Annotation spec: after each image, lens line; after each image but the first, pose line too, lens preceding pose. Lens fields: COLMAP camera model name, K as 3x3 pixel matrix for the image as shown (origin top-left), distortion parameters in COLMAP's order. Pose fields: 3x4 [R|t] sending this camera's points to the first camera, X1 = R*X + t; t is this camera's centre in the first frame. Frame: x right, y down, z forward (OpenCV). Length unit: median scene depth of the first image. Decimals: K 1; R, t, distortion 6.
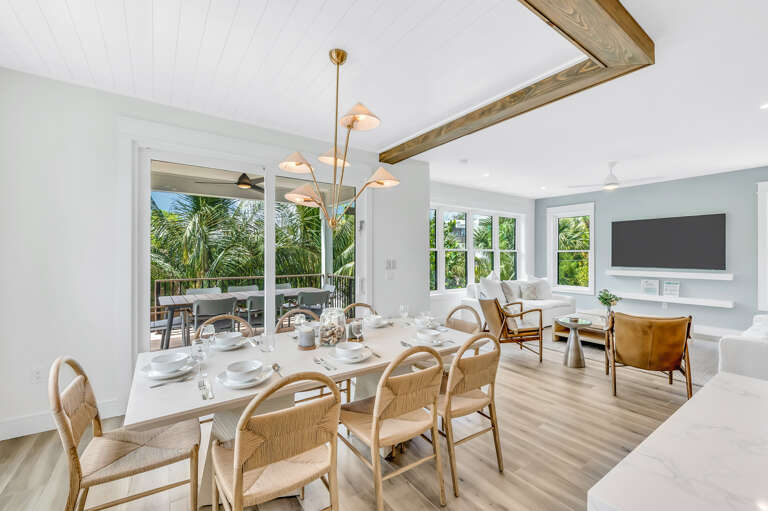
lens RADIAL K [[366.7, 0, 401.2], [0, 366.7, 254.5], [0, 0, 1]] dist [0.000799, -0.000428]
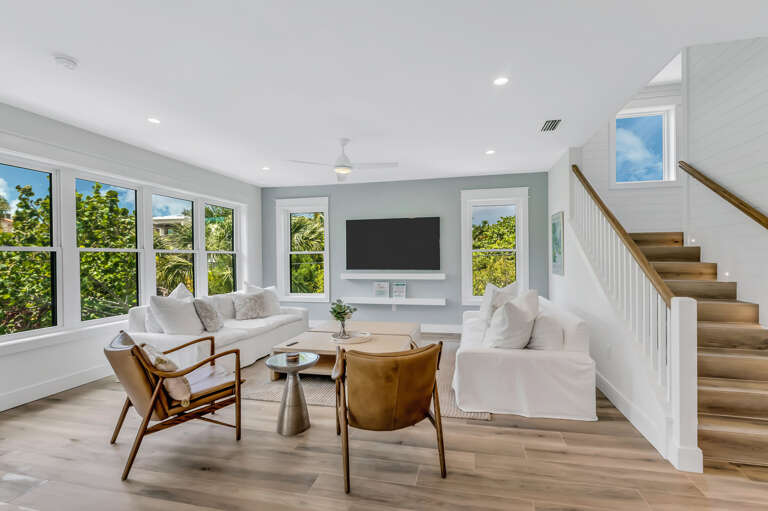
lens RADIAL K [[366.7, 0, 401.2], [0, 366.7, 254.5], [0, 0, 1]] dist [0.000799, -0.000428]
pose [[0.787684, -0.004041, 0.616066, 0.171384], [0.009339, 0.999942, -0.005382, 0.002211], [-0.616009, 0.009993, 0.787676, 0.284435]]
